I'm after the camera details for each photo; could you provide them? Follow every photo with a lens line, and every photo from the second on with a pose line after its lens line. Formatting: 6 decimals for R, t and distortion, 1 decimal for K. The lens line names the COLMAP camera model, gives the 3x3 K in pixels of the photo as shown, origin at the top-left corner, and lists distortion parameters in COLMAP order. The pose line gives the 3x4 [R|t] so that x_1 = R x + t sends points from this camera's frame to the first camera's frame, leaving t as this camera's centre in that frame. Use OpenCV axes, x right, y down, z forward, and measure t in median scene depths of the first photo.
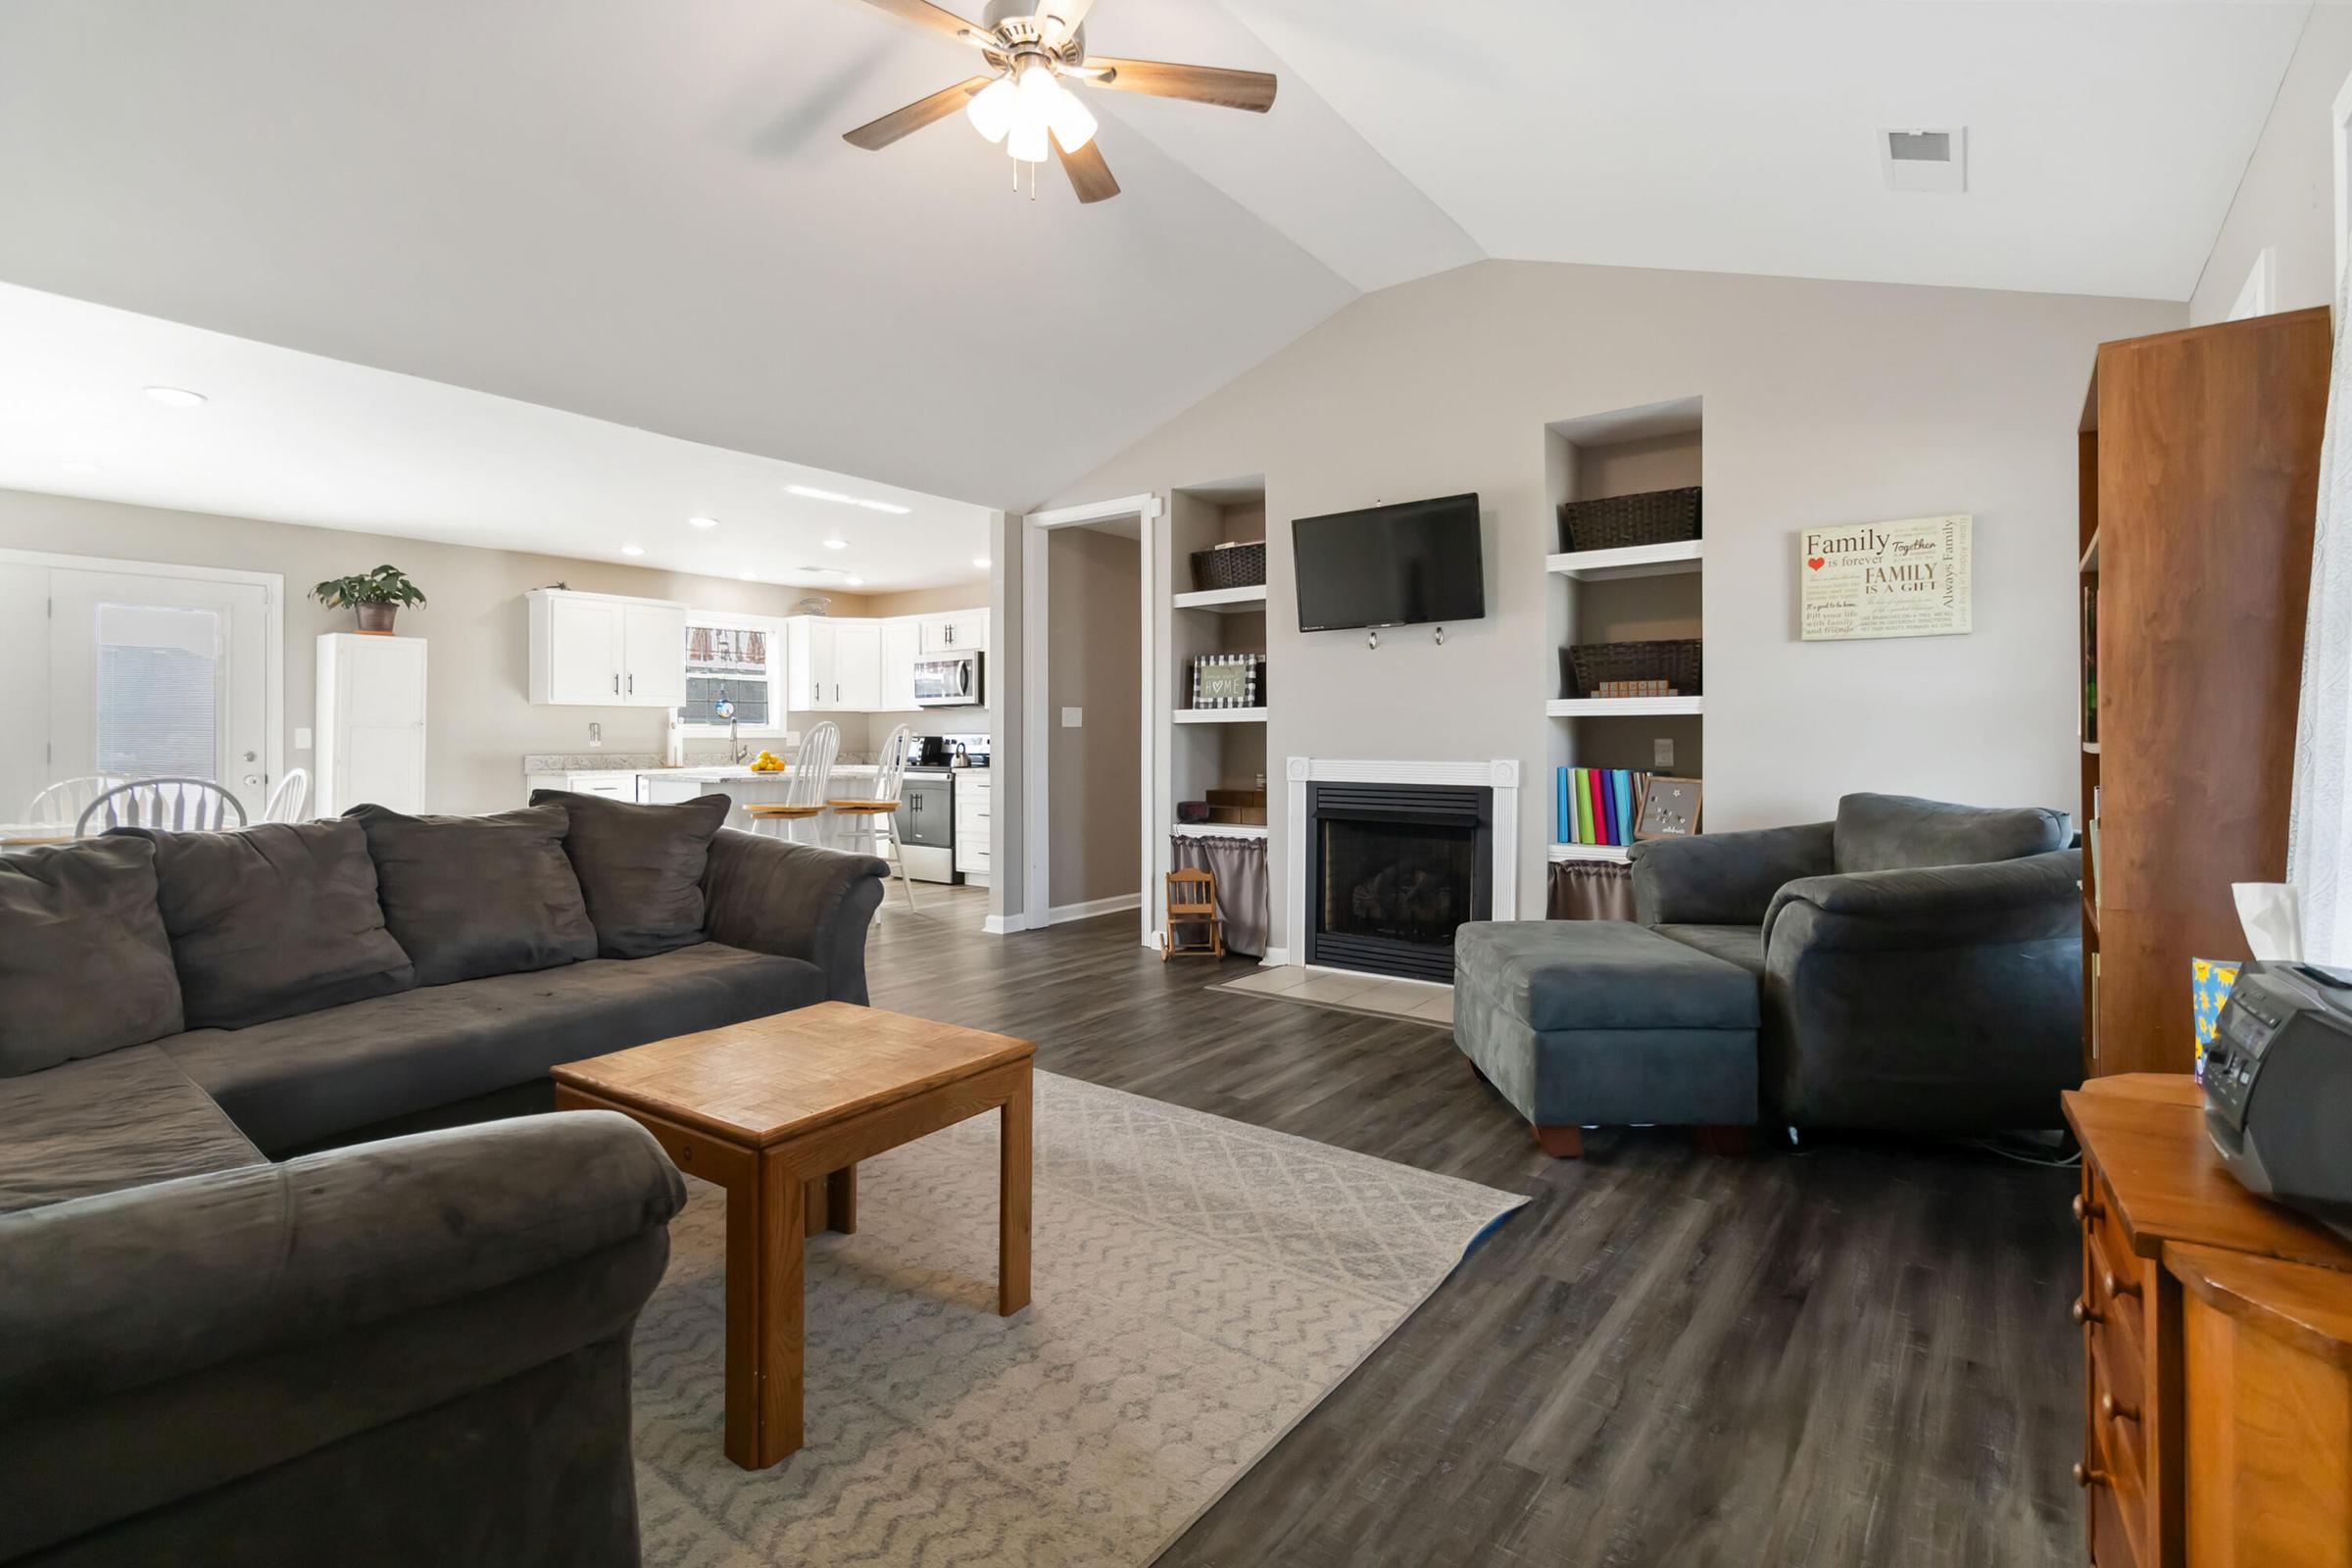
lens RADIAL K [[1090.9, 0, 1194.5], [0, 1090.9, 733.1], [0, 0, 1]] dist [-0.000533, 0.000072]
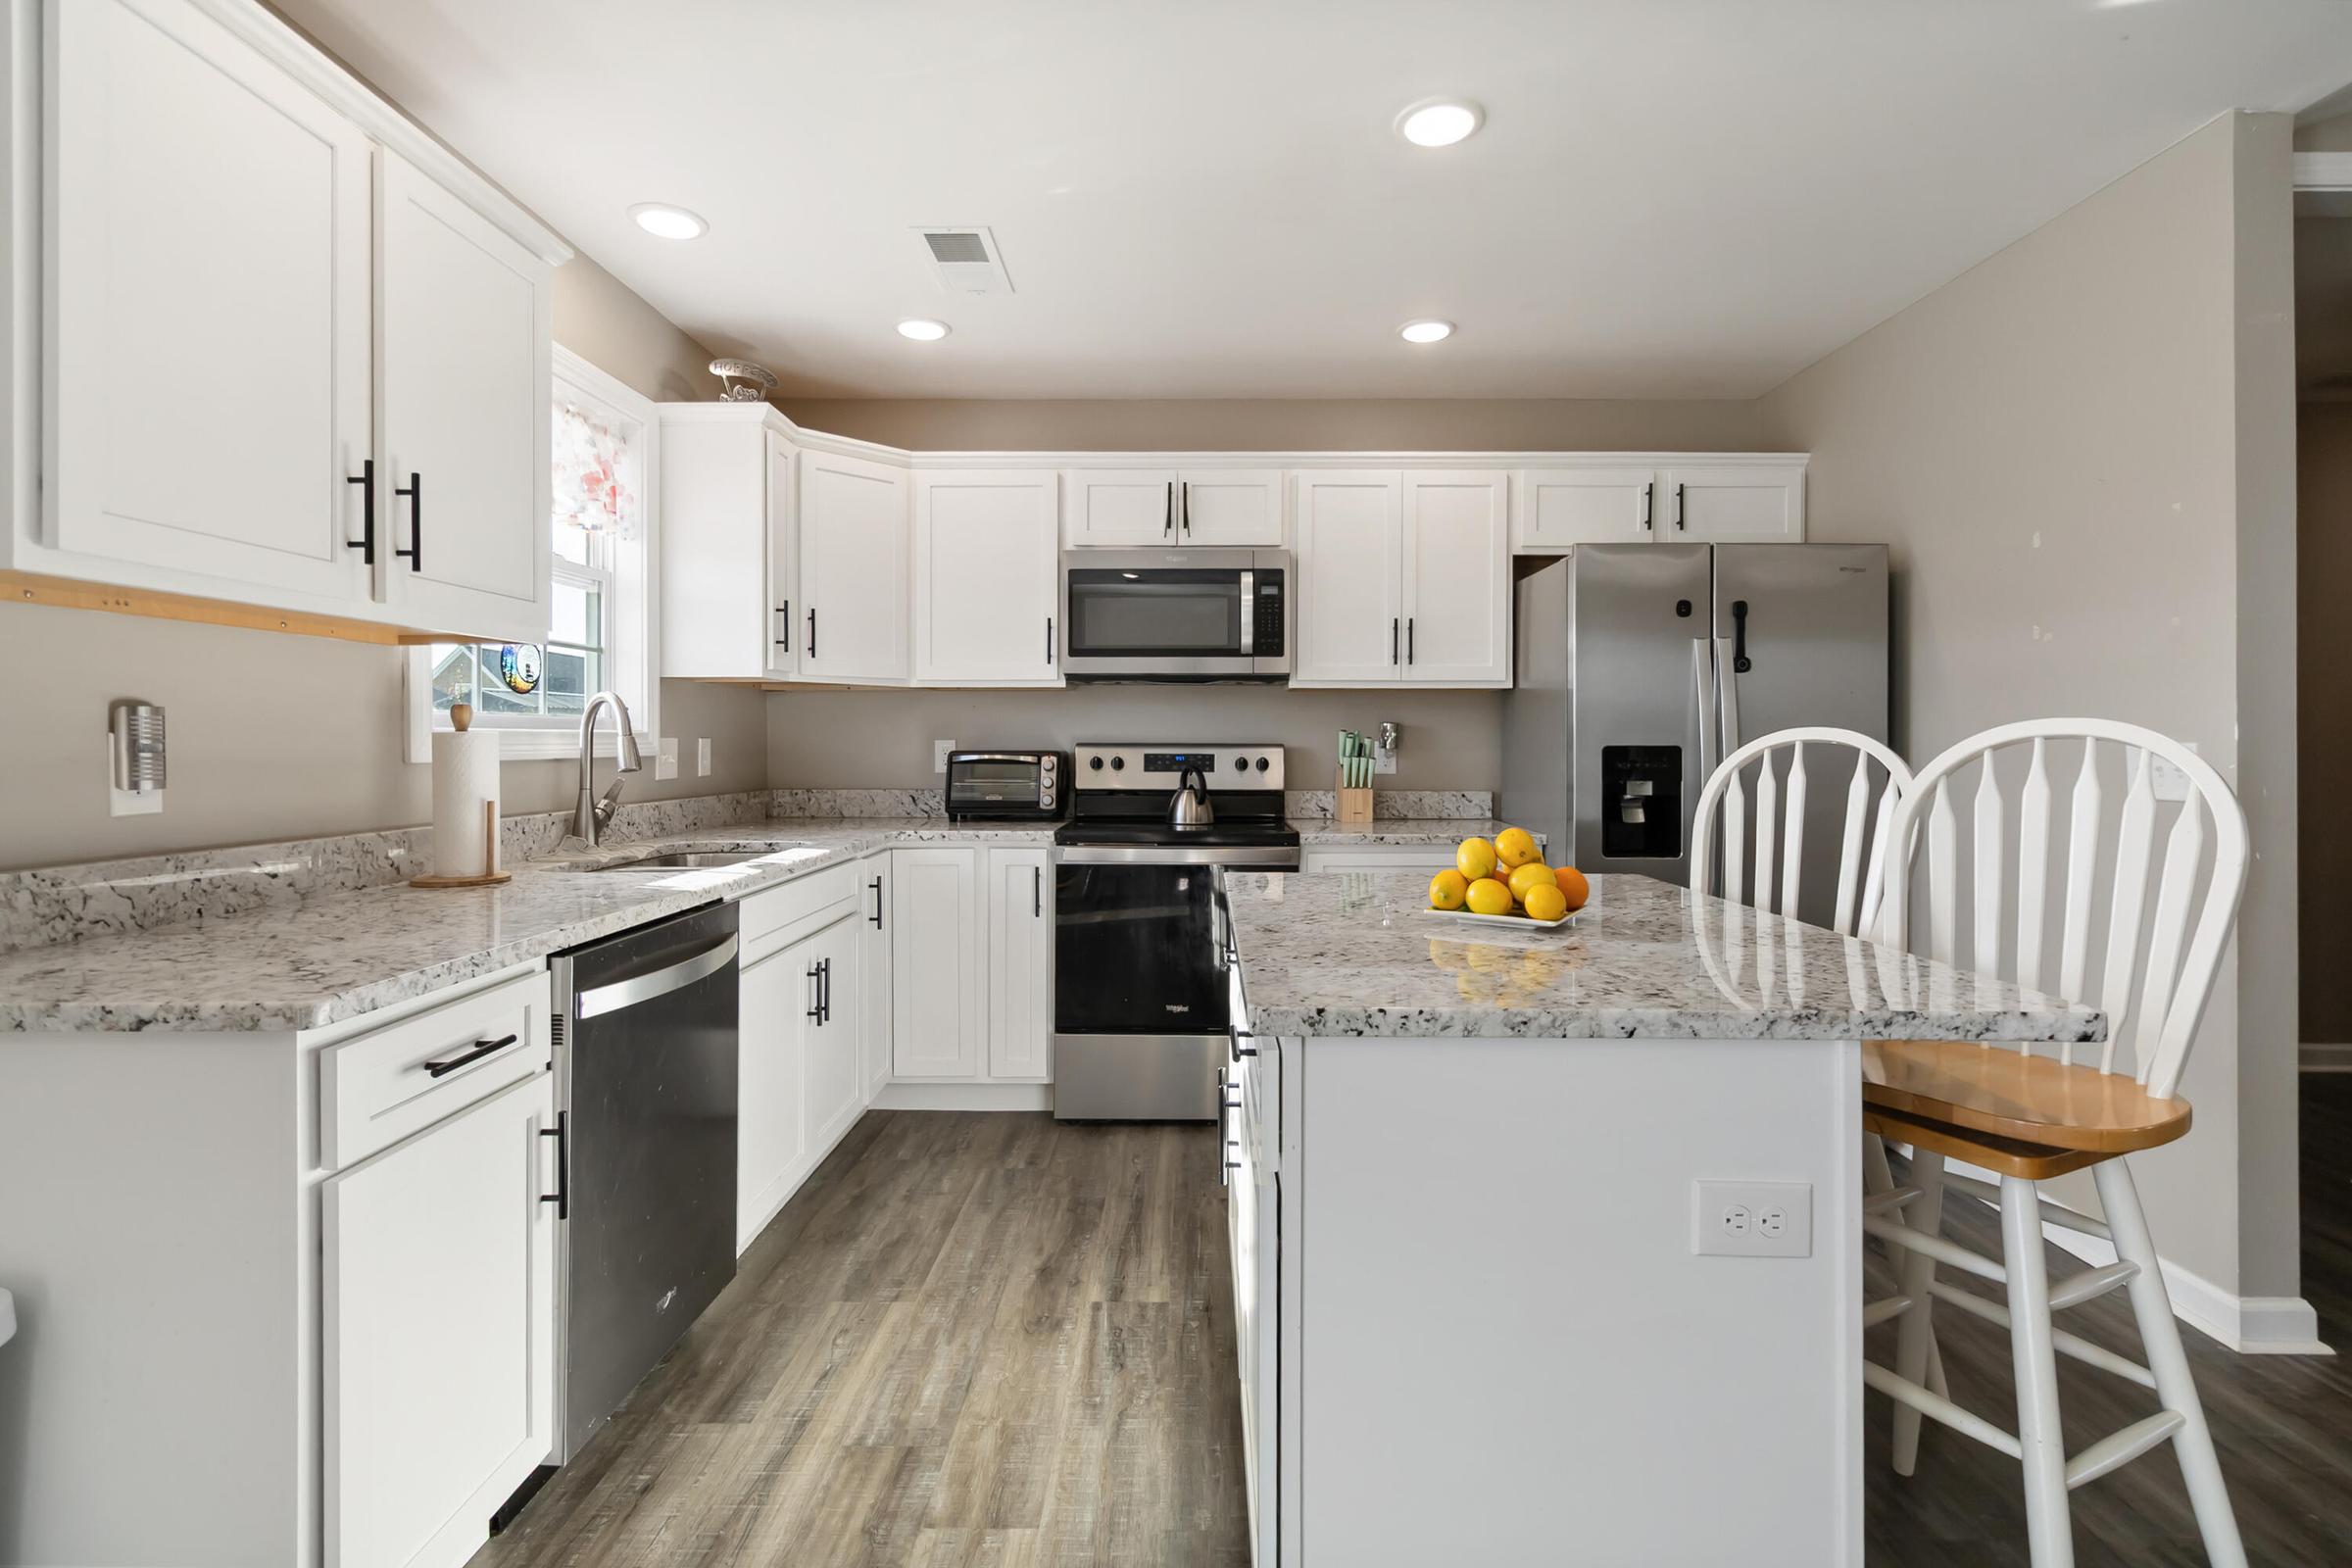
lens RADIAL K [[1110.2, 0, 1188.2], [0, 1110.2, 731.8], [0, 0, 1]] dist [0.003122, 0.000617]
pose [[0.805795, 0.008268, 0.592137, -0.730561], [-0.008633, 0.999960, -0.002216, -0.006053], [-0.592132, -0.003326, 0.805834, 1.021077]]
